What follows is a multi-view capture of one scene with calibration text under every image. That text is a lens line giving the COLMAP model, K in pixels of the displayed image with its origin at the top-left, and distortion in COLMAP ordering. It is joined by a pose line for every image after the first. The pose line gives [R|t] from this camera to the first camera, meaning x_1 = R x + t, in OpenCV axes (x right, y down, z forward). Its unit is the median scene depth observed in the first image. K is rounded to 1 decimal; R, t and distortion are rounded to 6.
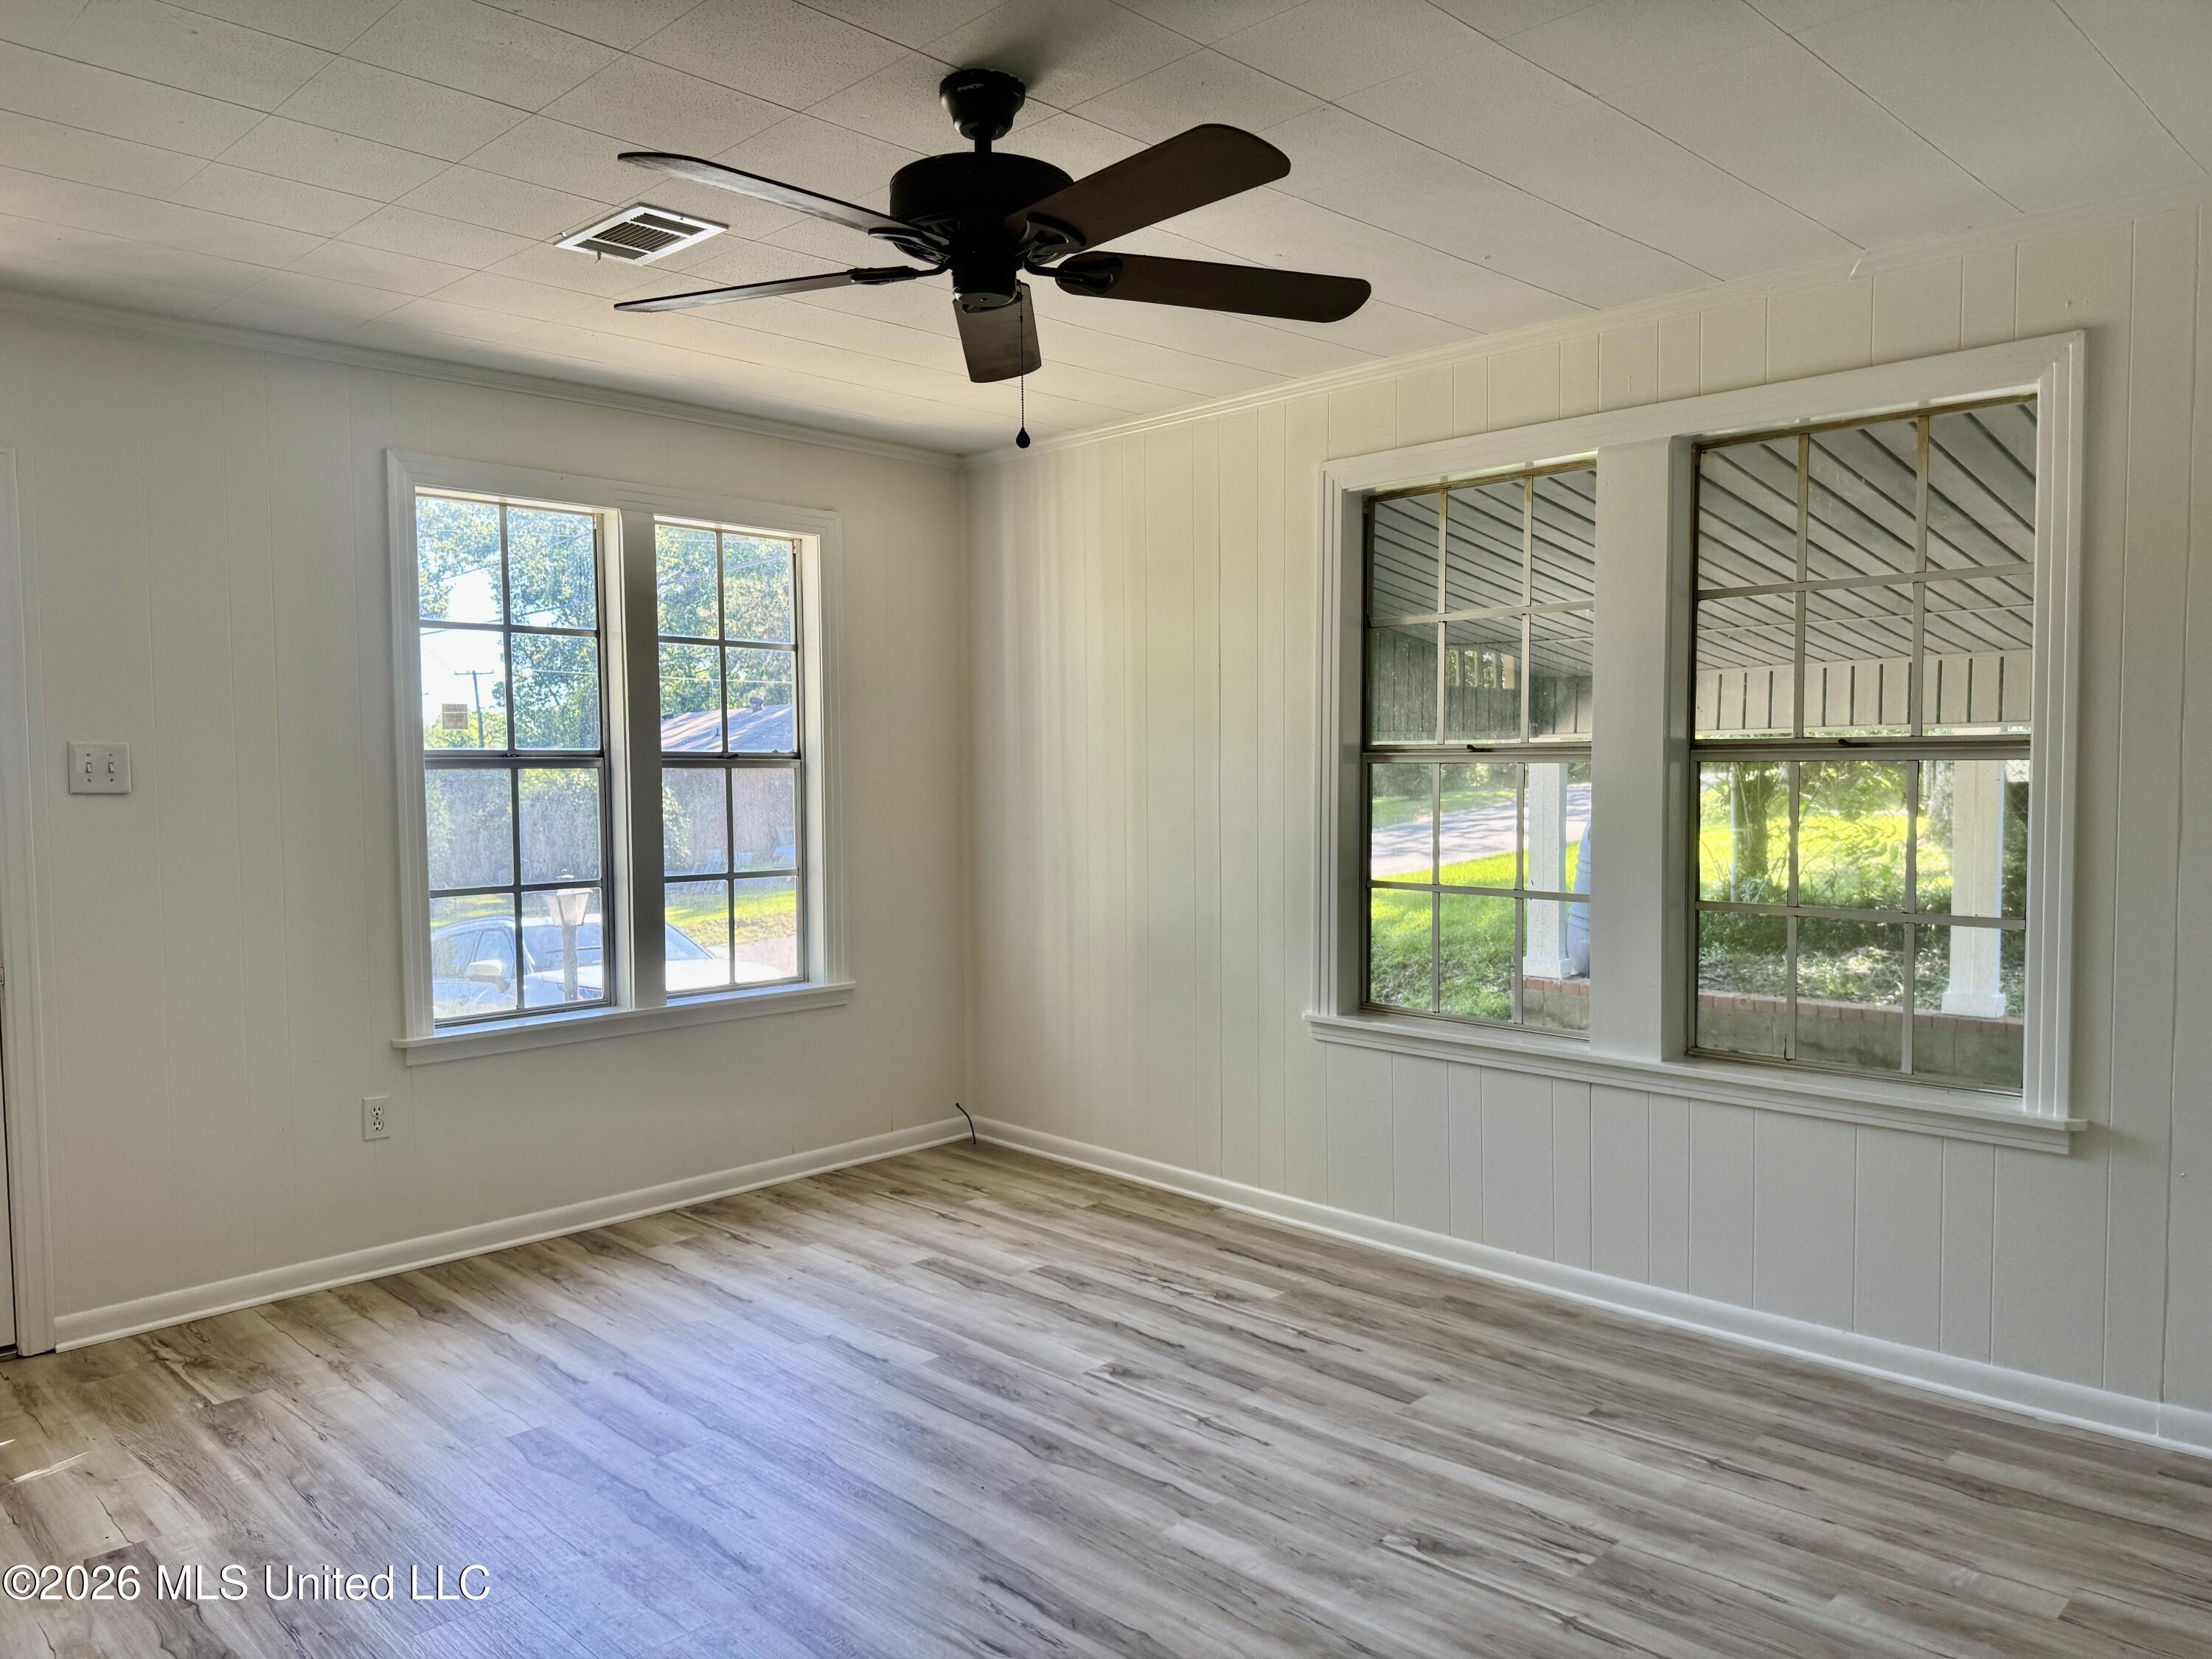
lens RADIAL K [[1563.2, 0, 1108.0], [0, 1563.2, 839.2], [0, 0, 1]] dist [0.052742, -0.000746]
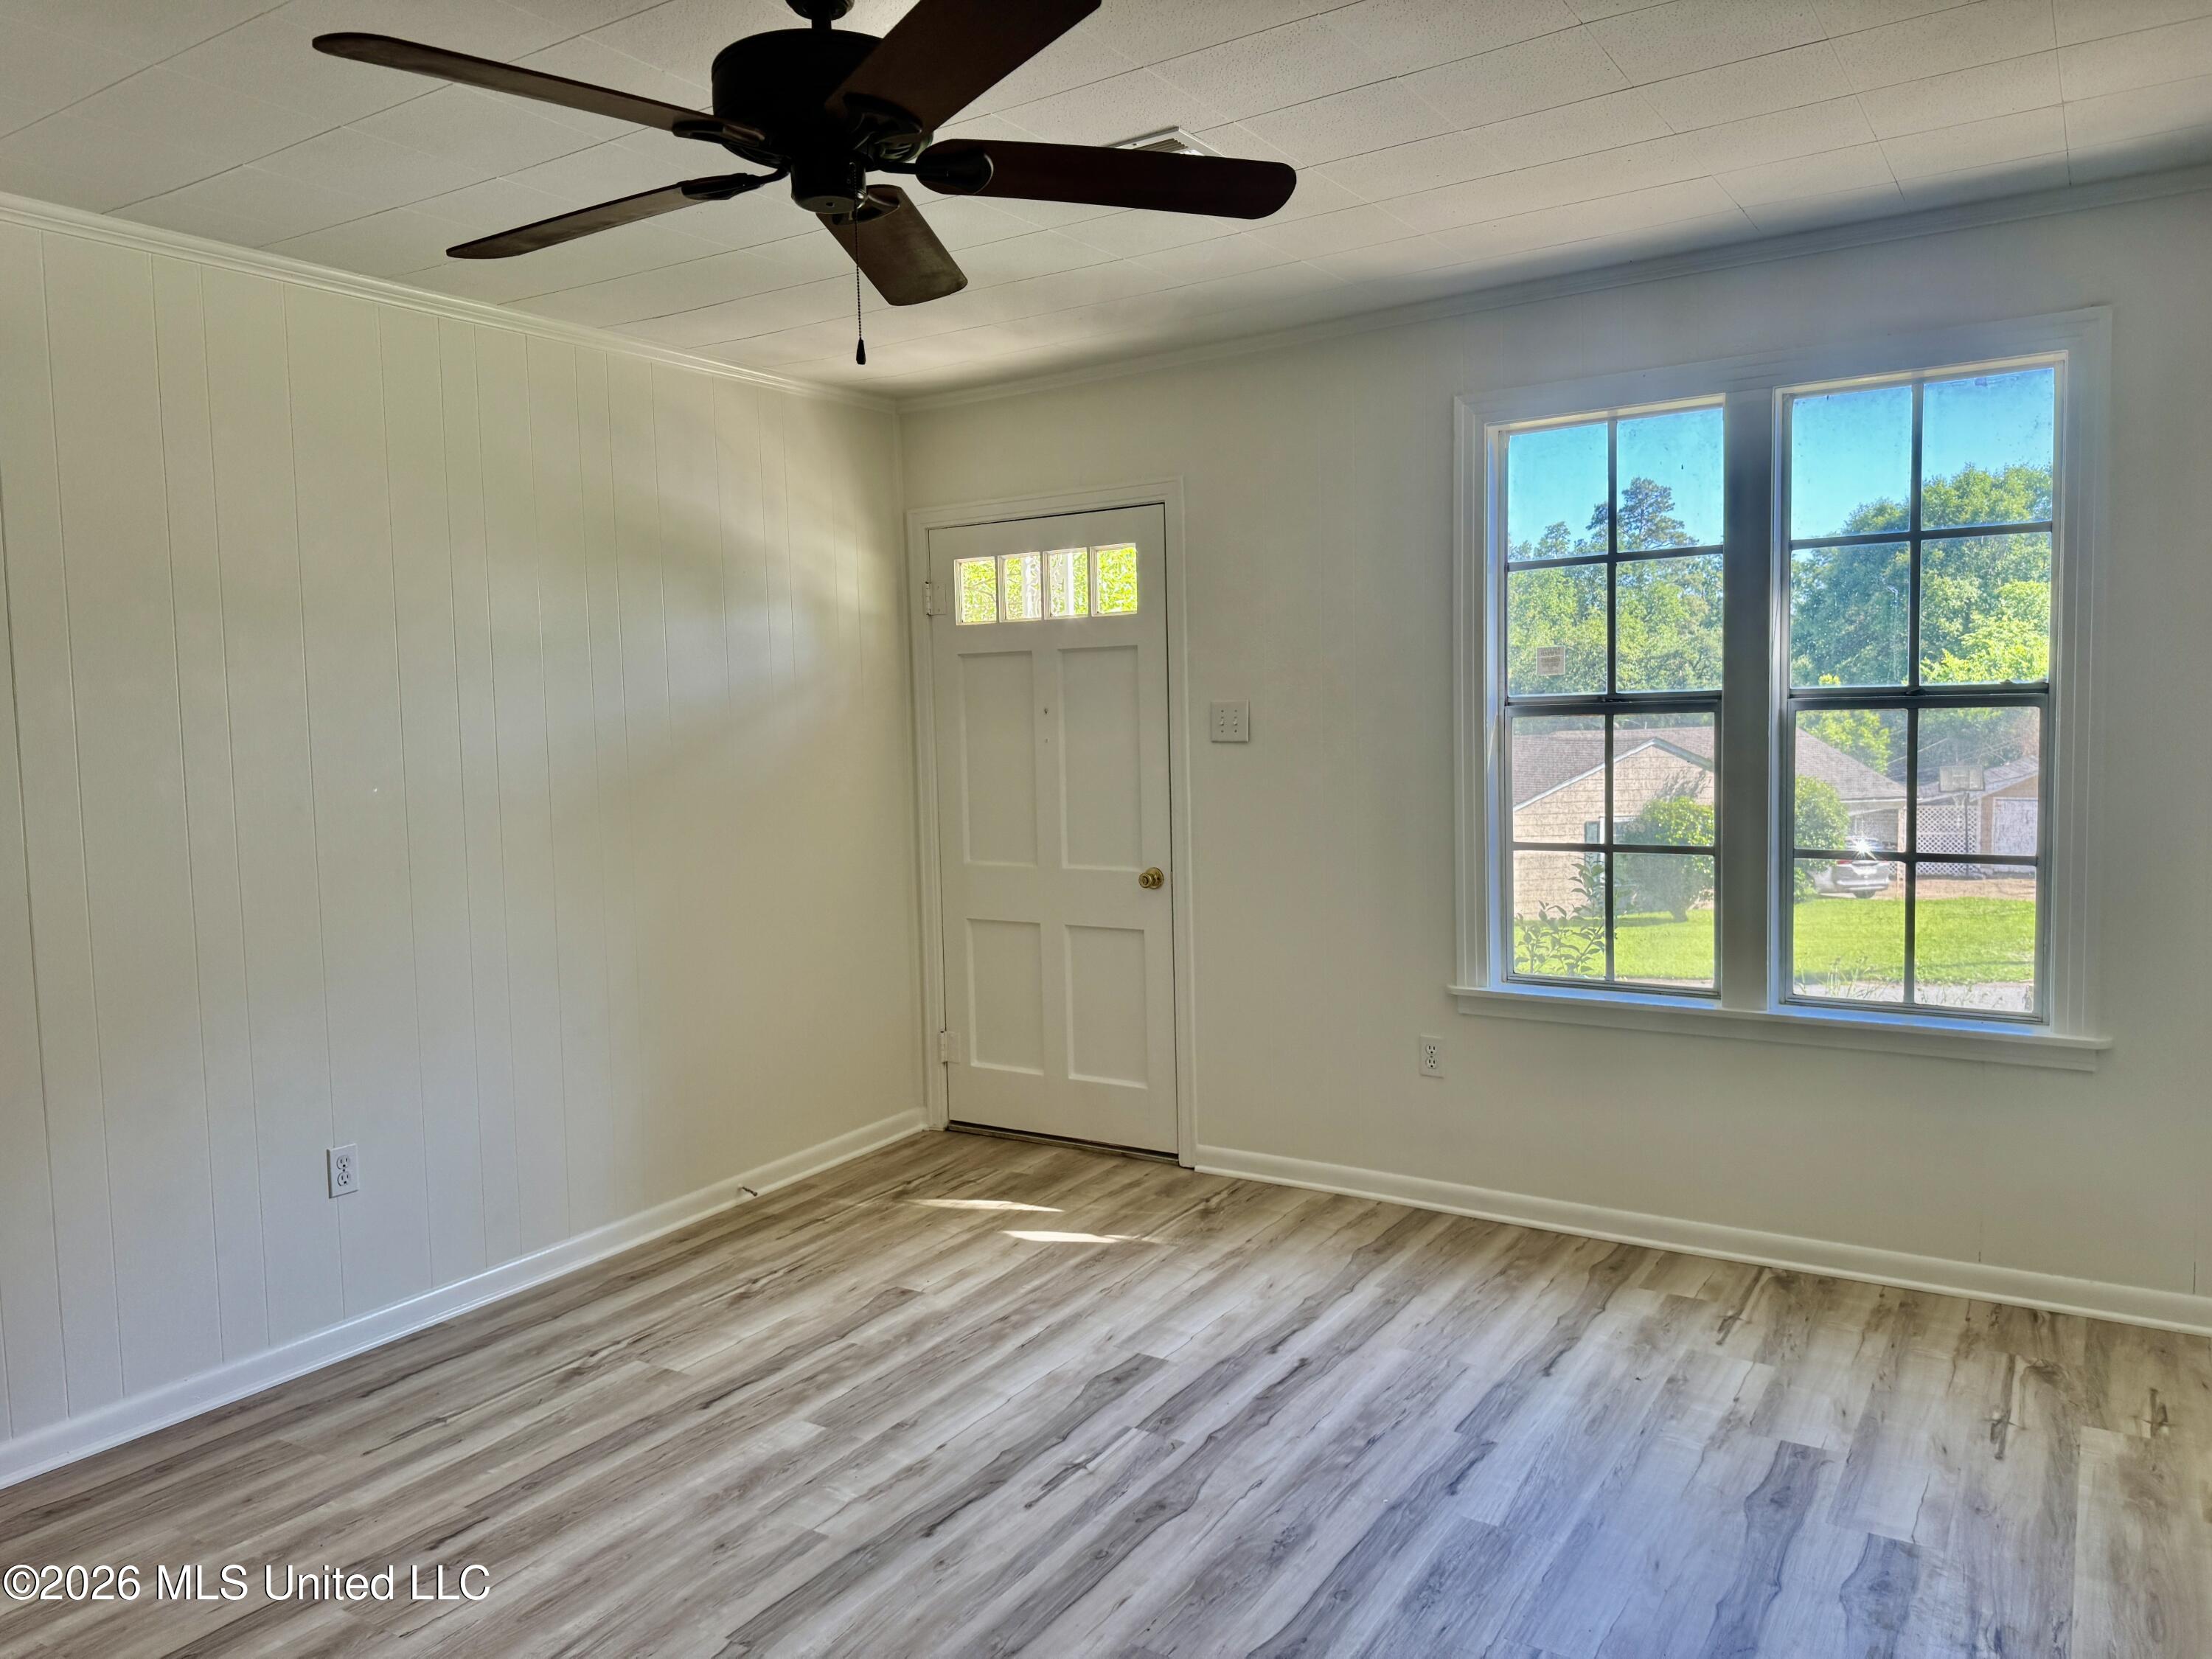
lens RADIAL K [[1582.1, 0, 1072.6], [0, 1582.1, 824.1], [0, 0, 1]] dist [0.132826, -0.099871]
pose [[0.211821, 0.074526, -0.974463, 0.493190], [-0.018754, 0.997215, 0.072189, -0.046169], [0.977129, 0.002984, 0.212628, 0.548268]]
